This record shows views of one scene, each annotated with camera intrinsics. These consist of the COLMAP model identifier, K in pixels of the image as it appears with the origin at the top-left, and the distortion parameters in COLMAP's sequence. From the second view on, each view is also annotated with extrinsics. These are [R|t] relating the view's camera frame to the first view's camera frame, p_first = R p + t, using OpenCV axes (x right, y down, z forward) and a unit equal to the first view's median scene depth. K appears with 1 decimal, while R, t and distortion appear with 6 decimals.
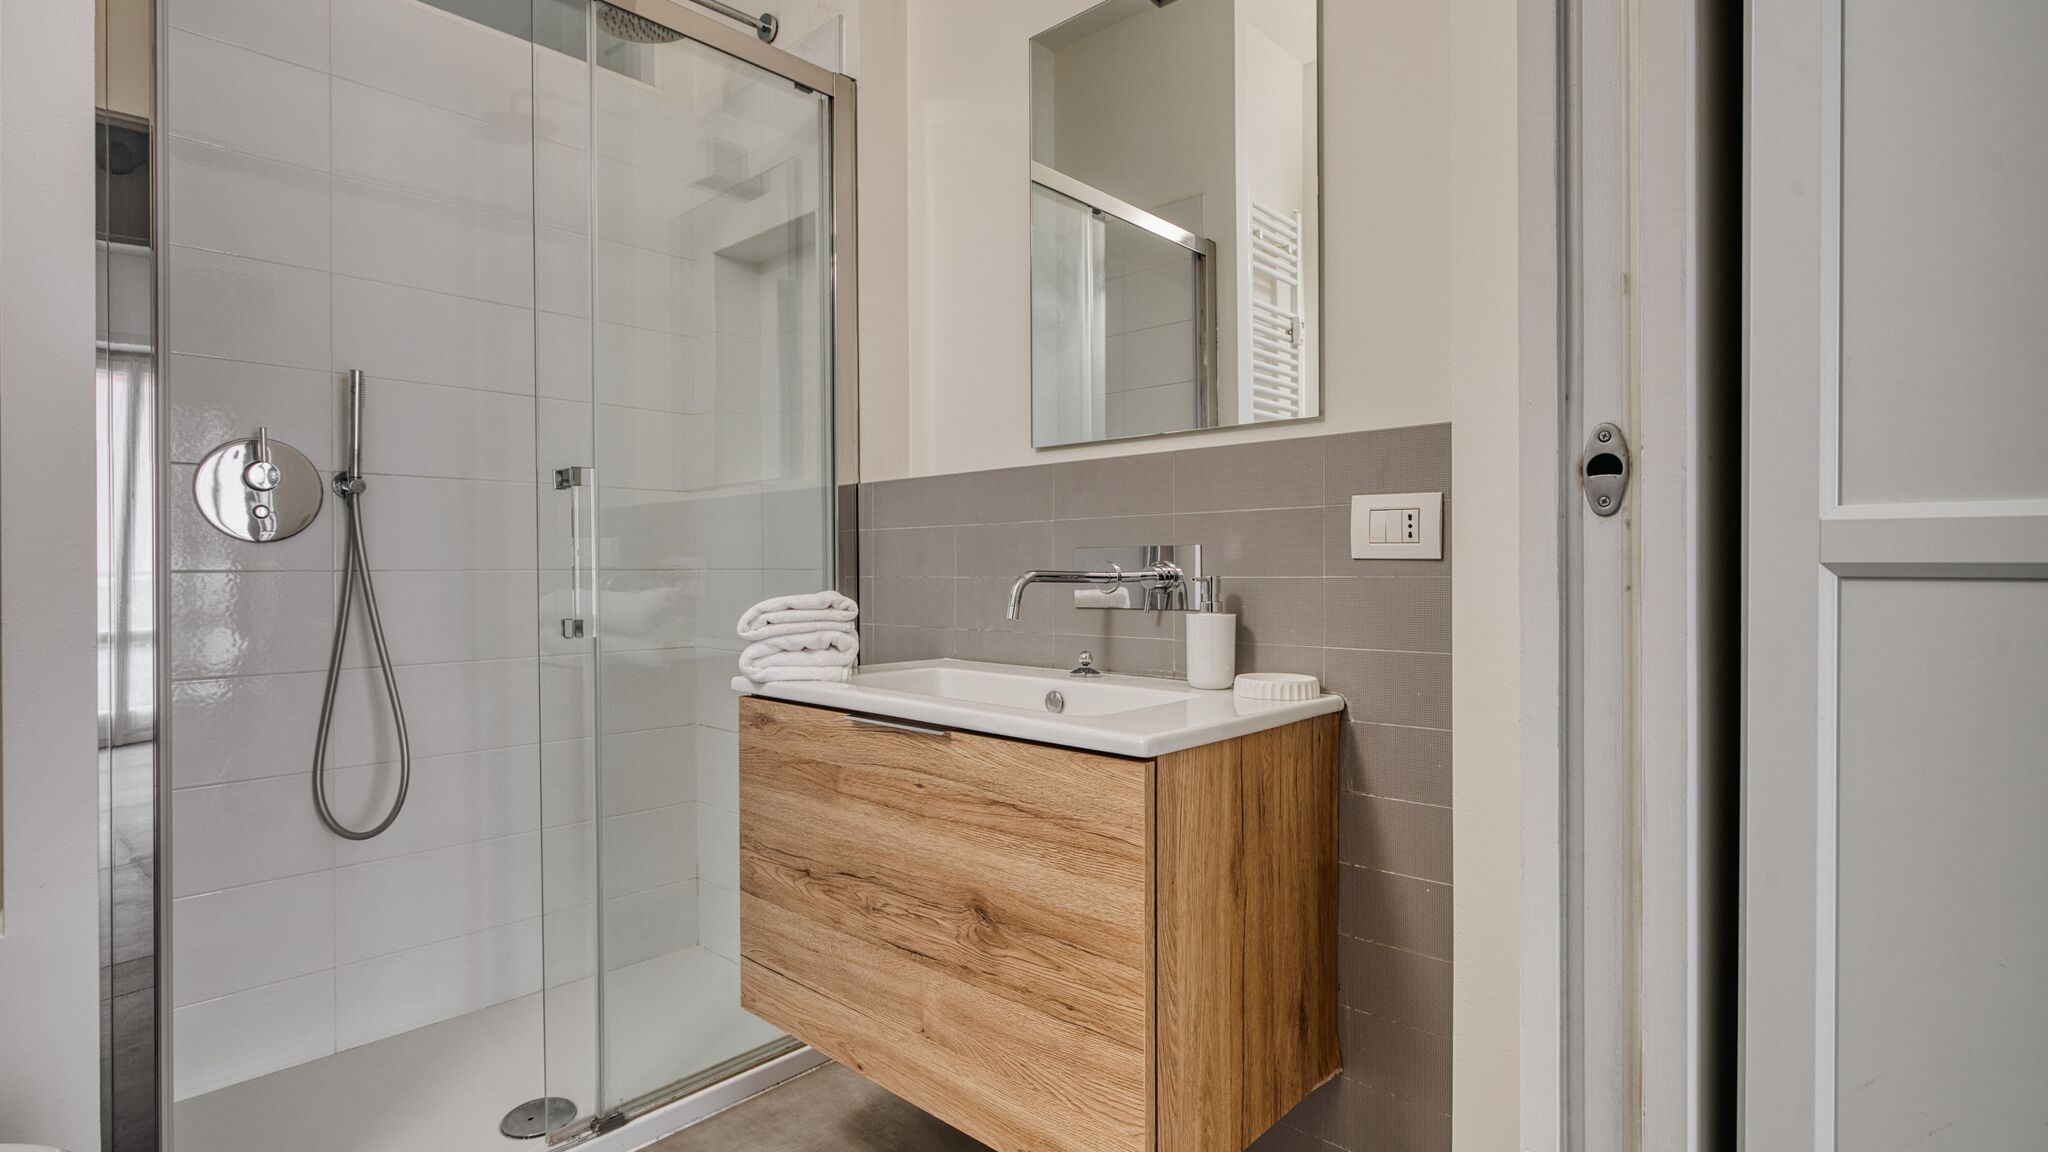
lens RADIAL K [[1005.1, 0, 1014.1], [0, 1005.1, 571.7], [0, 0, 1]] dist [-0.004900, 0.002647]
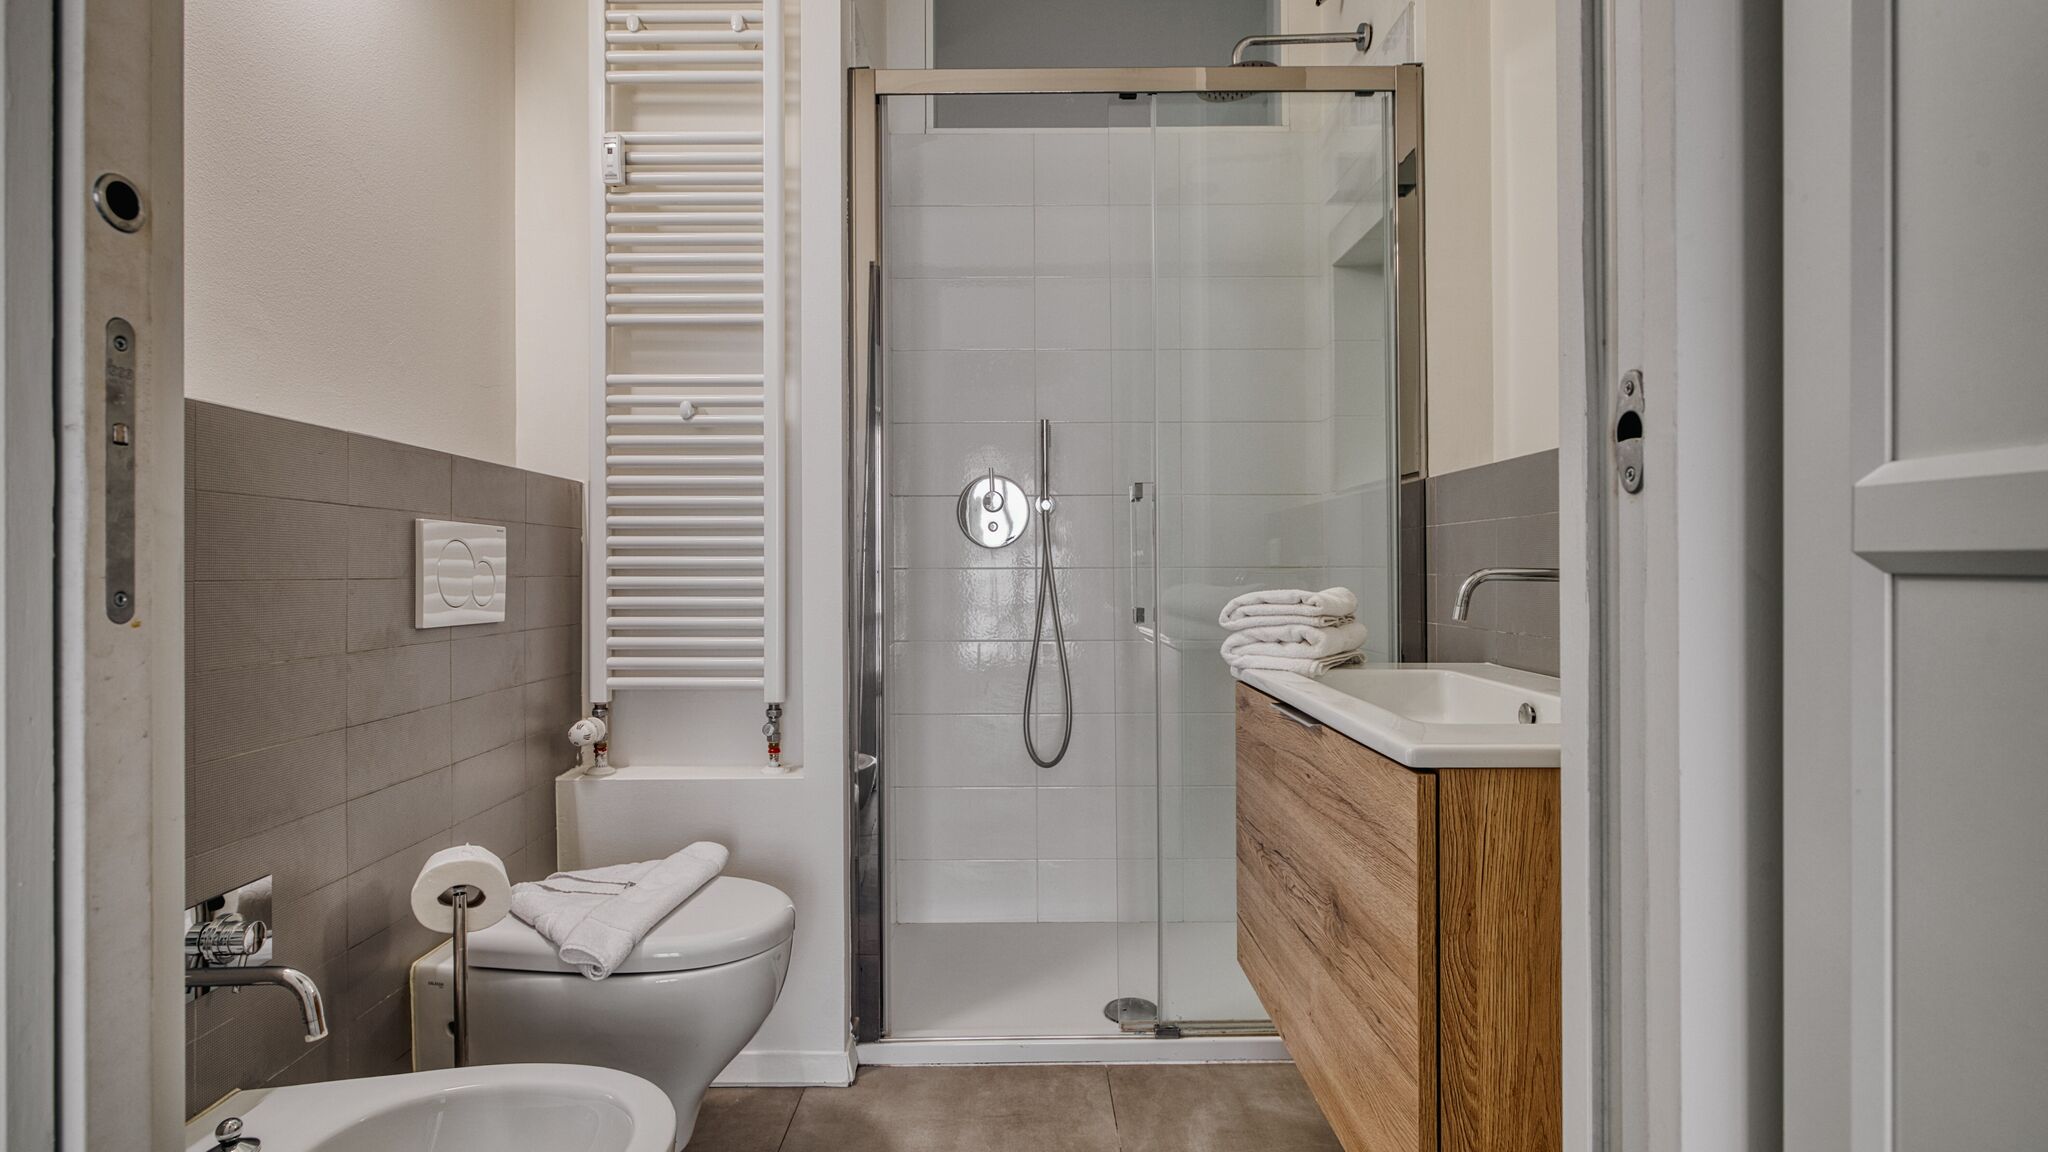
lens RADIAL K [[1005.1, 0, 1015.4], [0, 1005.1, 573.6], [0, 0, 1]] dist [-0.004900, 0.002647]
pose [[0.679244, 0.005584, -0.733892, 0.448146], [-0.003561, 0.999984, 0.004313, 0.001957], [0.733904, -0.000316, 0.679253, 0.077061]]
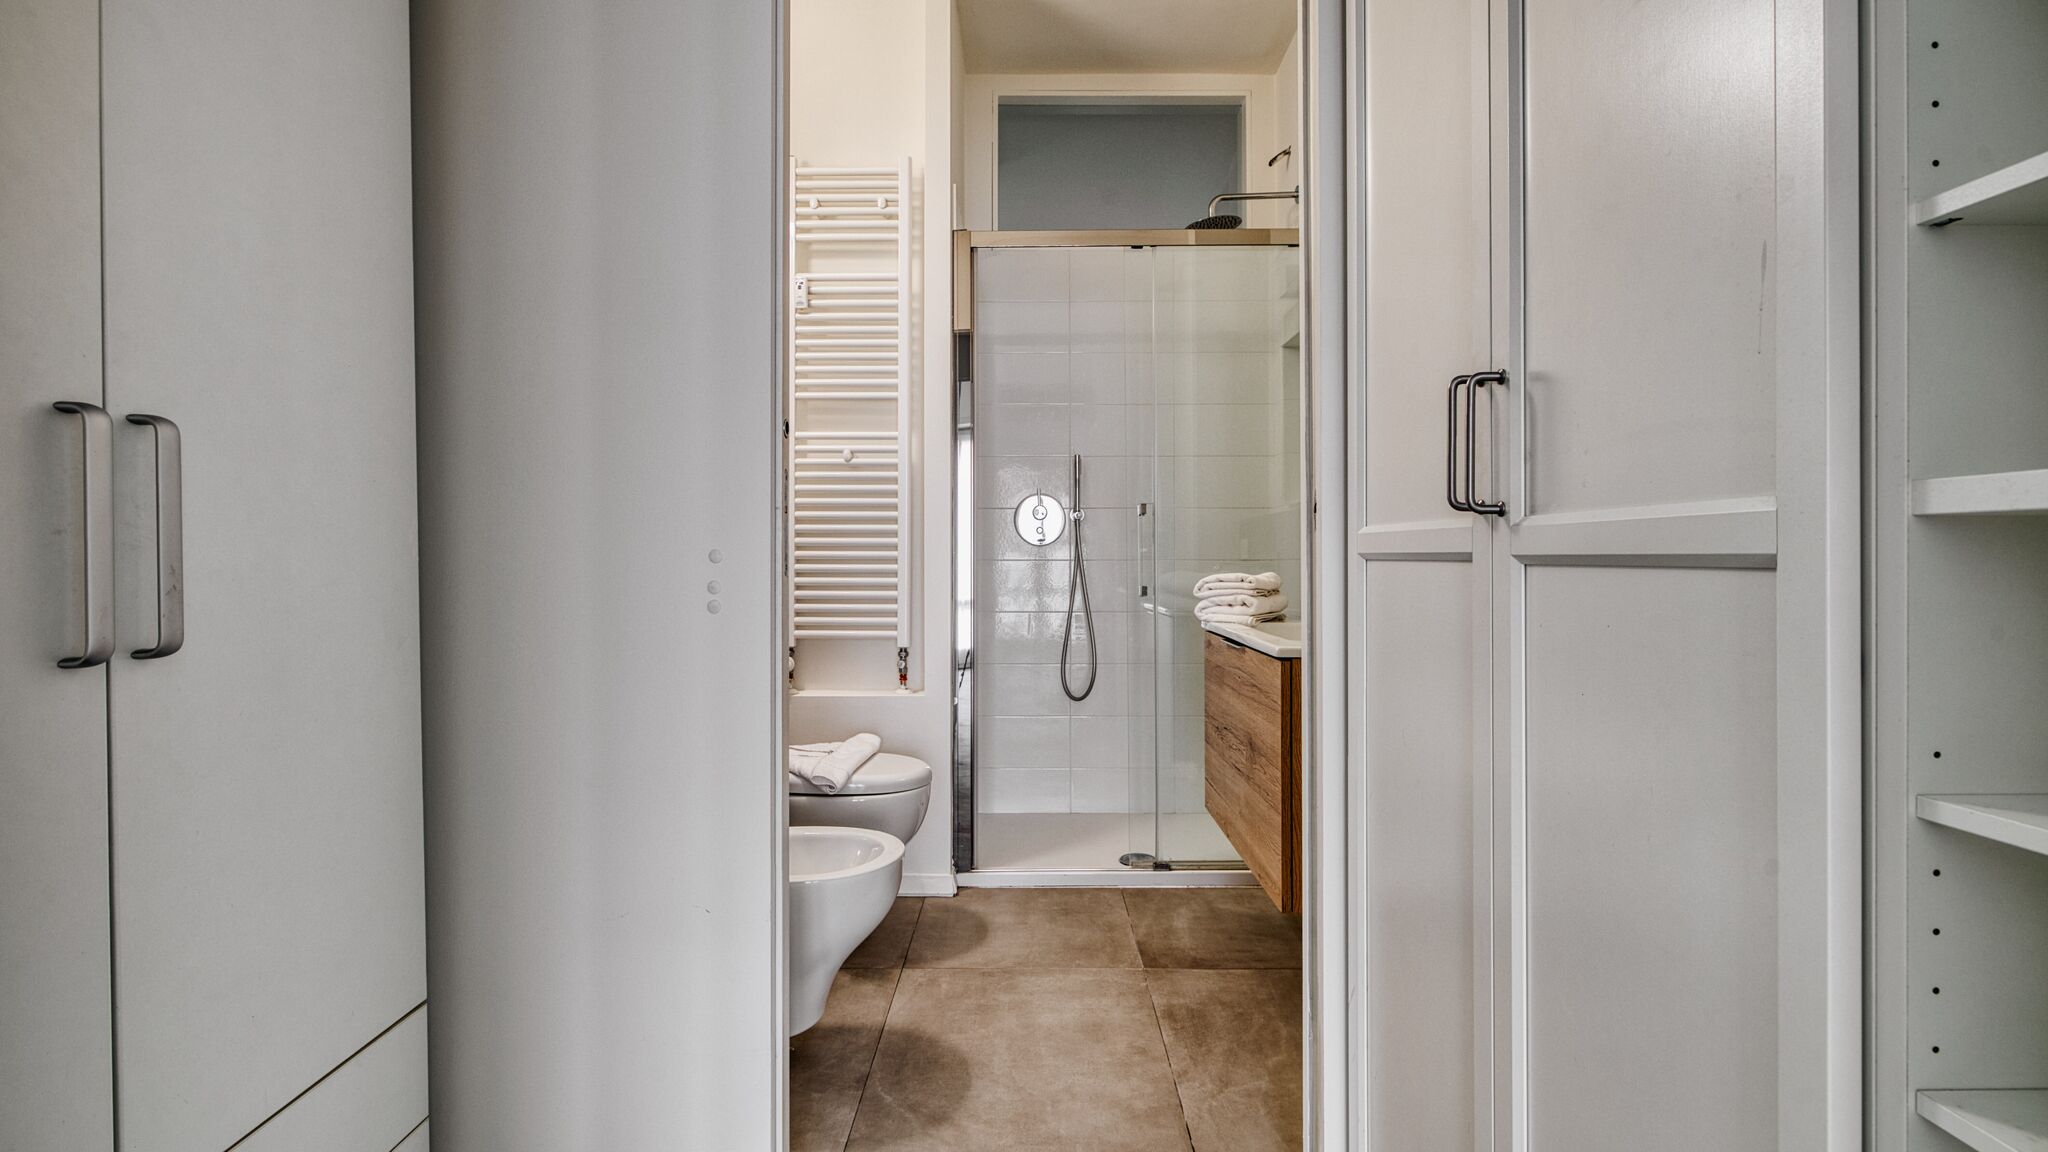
lens RADIAL K [[970.3, 0, 1007.9], [0, 970.3, 561.1], [0, 0, 1]] dist [0.000694, 0.000460]
pose [[0.665862, 0.003637, -0.746066, 0.918167], [-0.007611, 0.999969, -0.001918, 0.008890], [0.746036, 0.006955, 0.665869, -0.474744]]
